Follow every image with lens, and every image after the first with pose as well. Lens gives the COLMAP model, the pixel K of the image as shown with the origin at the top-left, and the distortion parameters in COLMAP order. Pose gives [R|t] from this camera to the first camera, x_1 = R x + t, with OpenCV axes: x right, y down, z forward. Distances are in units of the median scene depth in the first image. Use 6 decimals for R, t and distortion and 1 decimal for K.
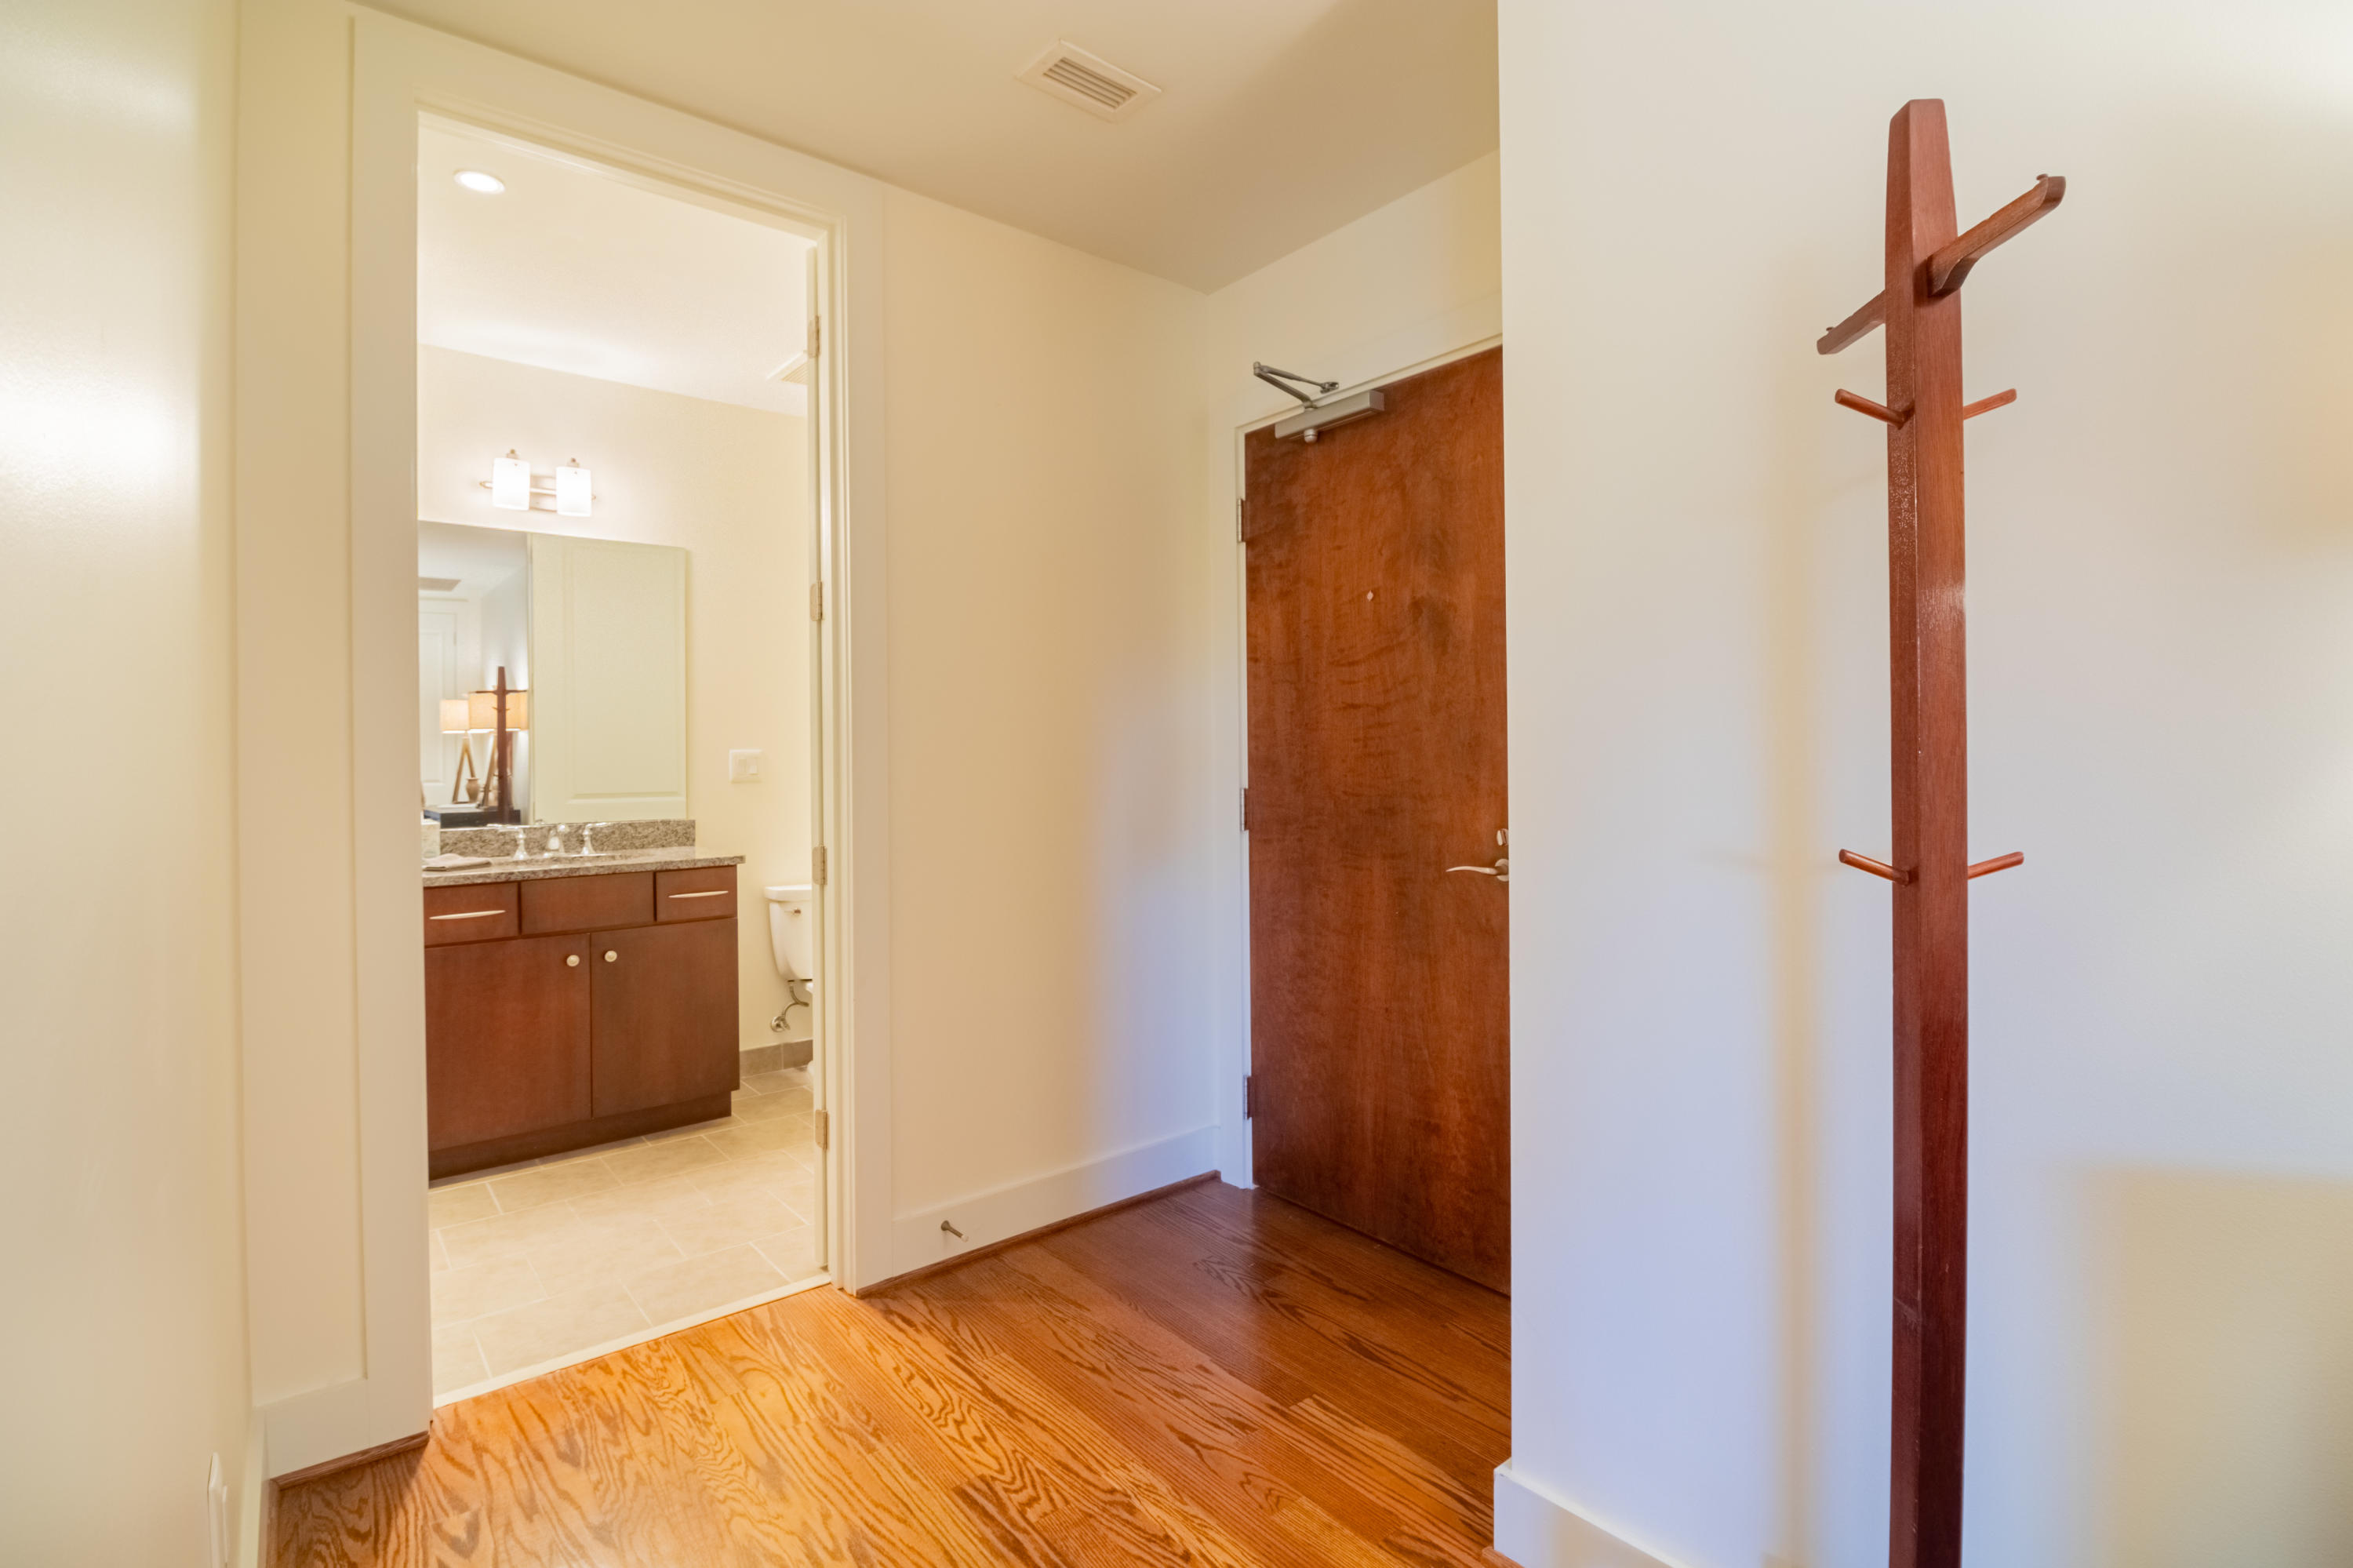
lens RADIAL K [[1127.2, 0, 1169.2], [0, 1127.2, 744.4], [0, 0, 1]] dist [-0.000641, -0.014112]
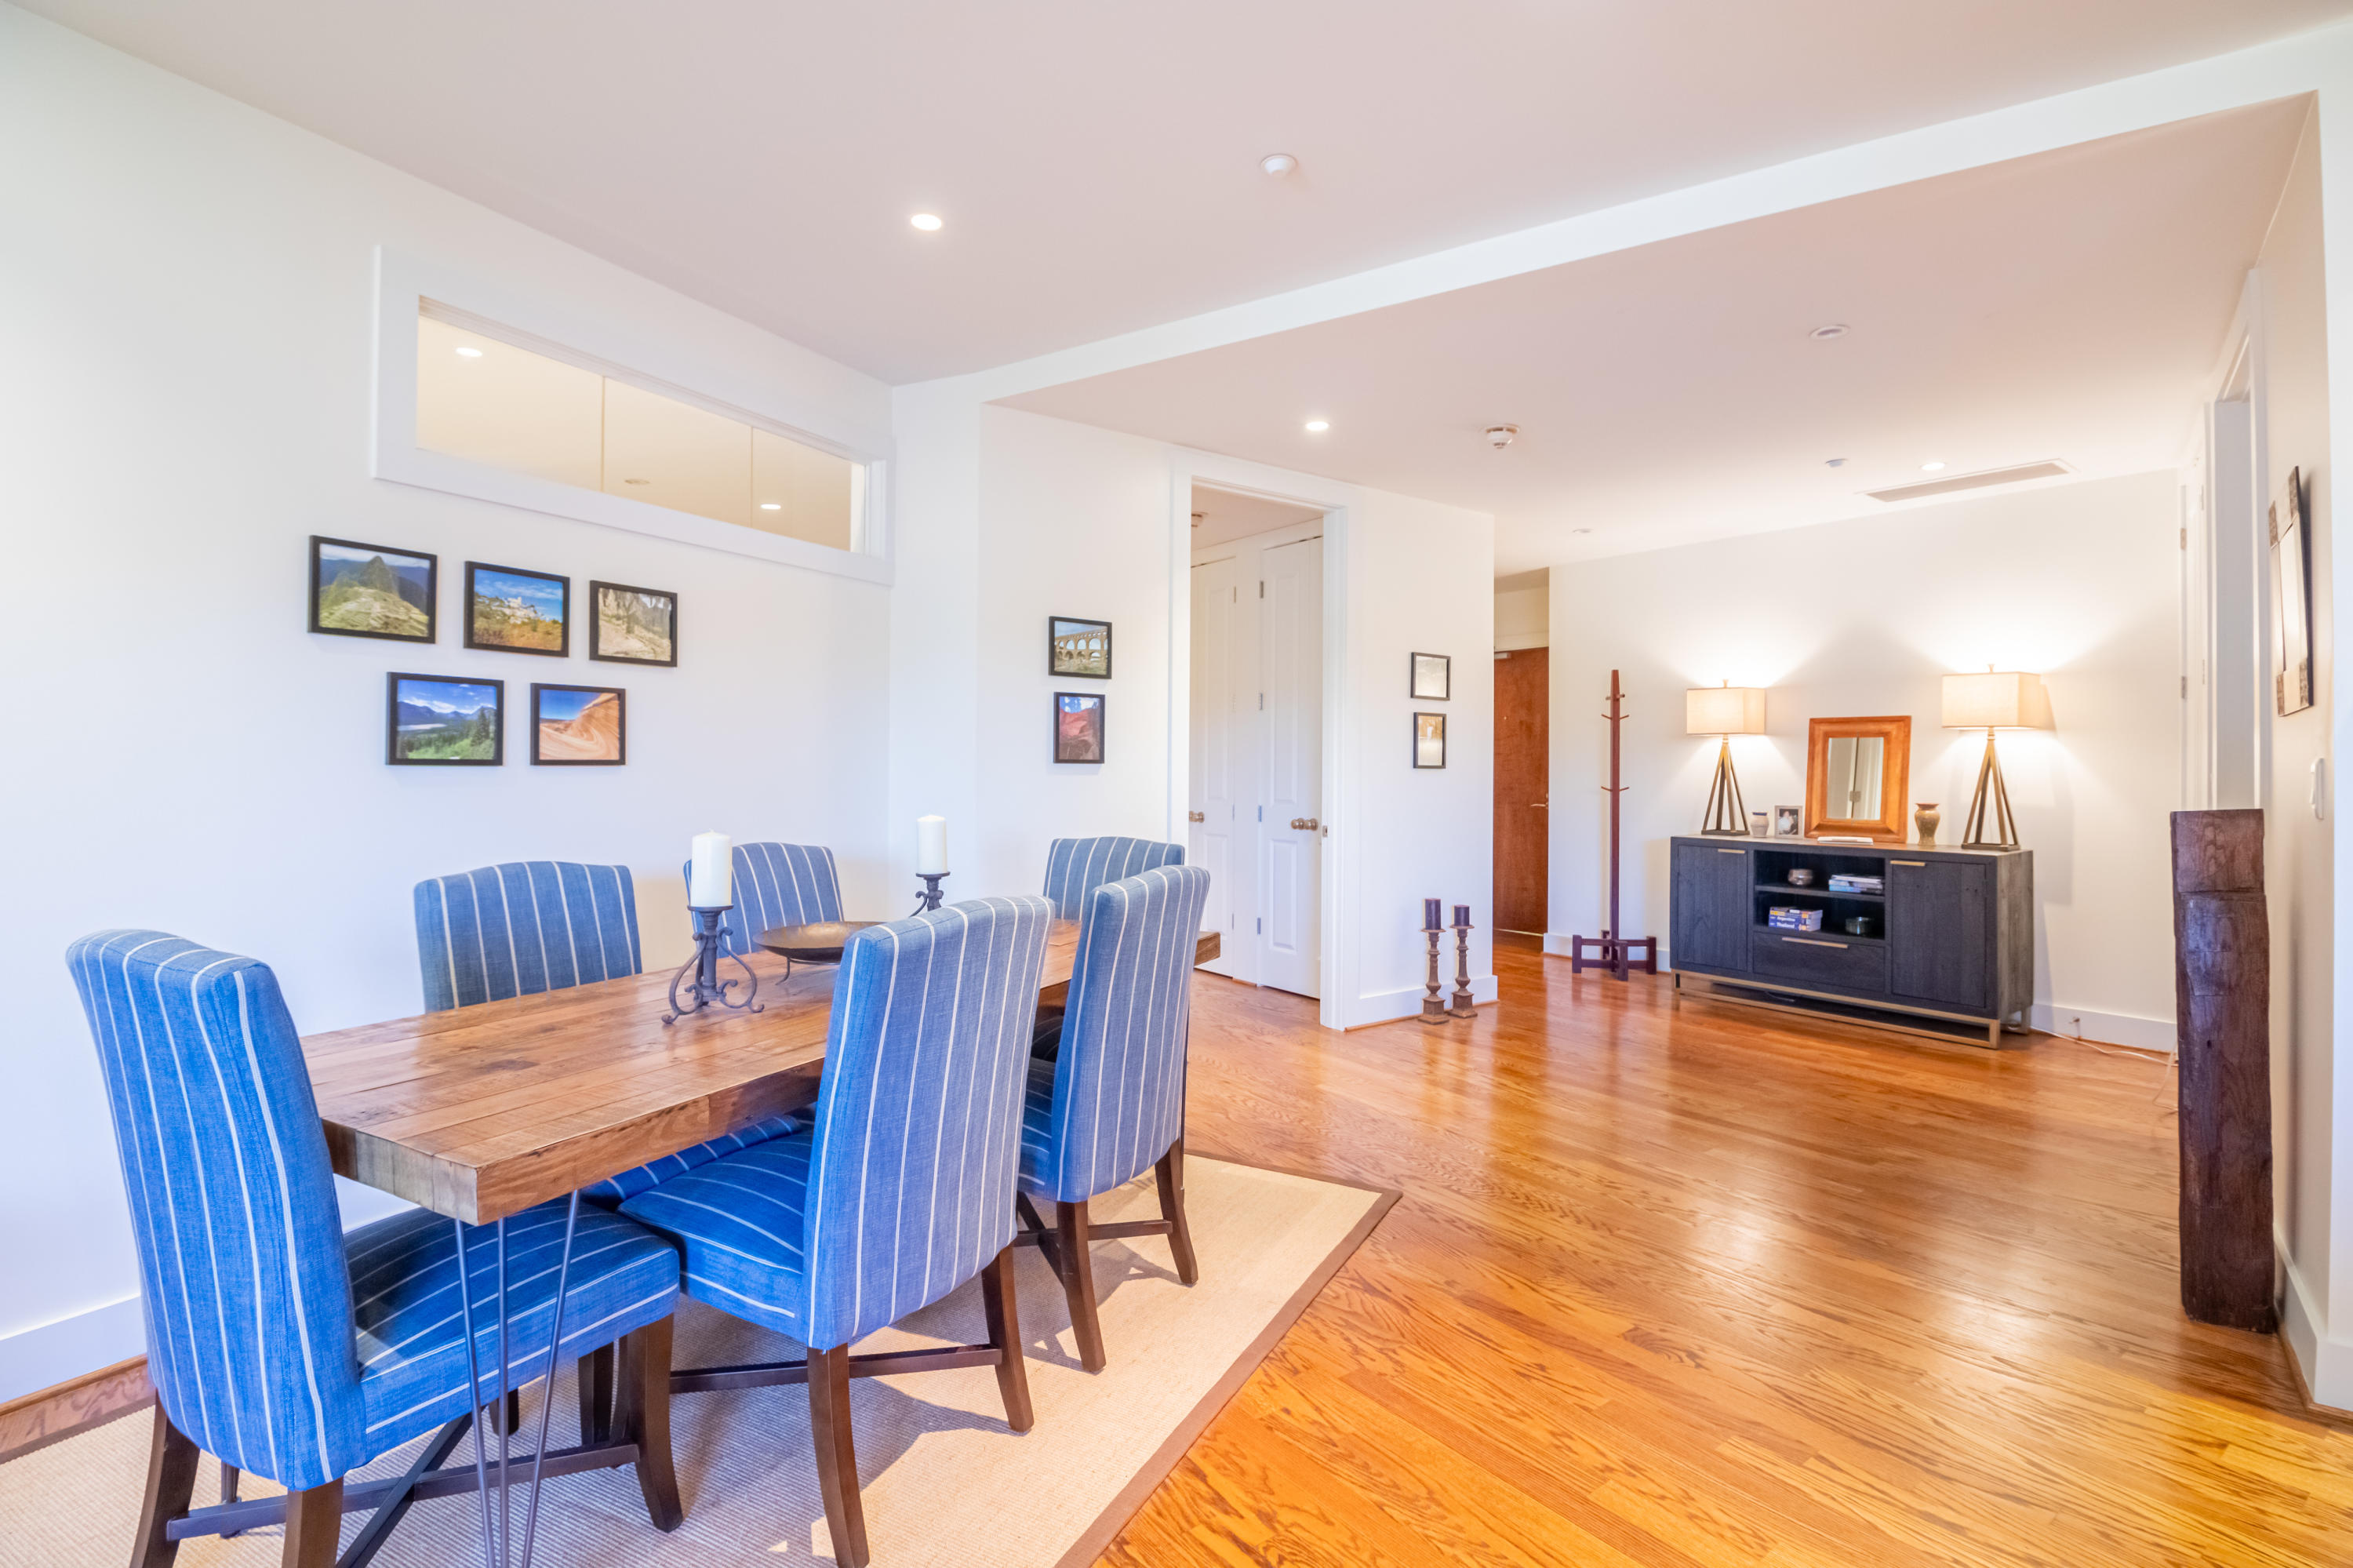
lens RADIAL K [[1127.2, 0, 1169.2], [0, 1127.2, 744.4], [0, 0, 1]] dist [-0.000641, -0.014112]
pose [[0.999671, 0.011635, -0.022838, -0.759656], [-0.011747, 0.999920, -0.004784, -0.030192], [0.022780, 0.005050, 0.999728, -2.395045]]
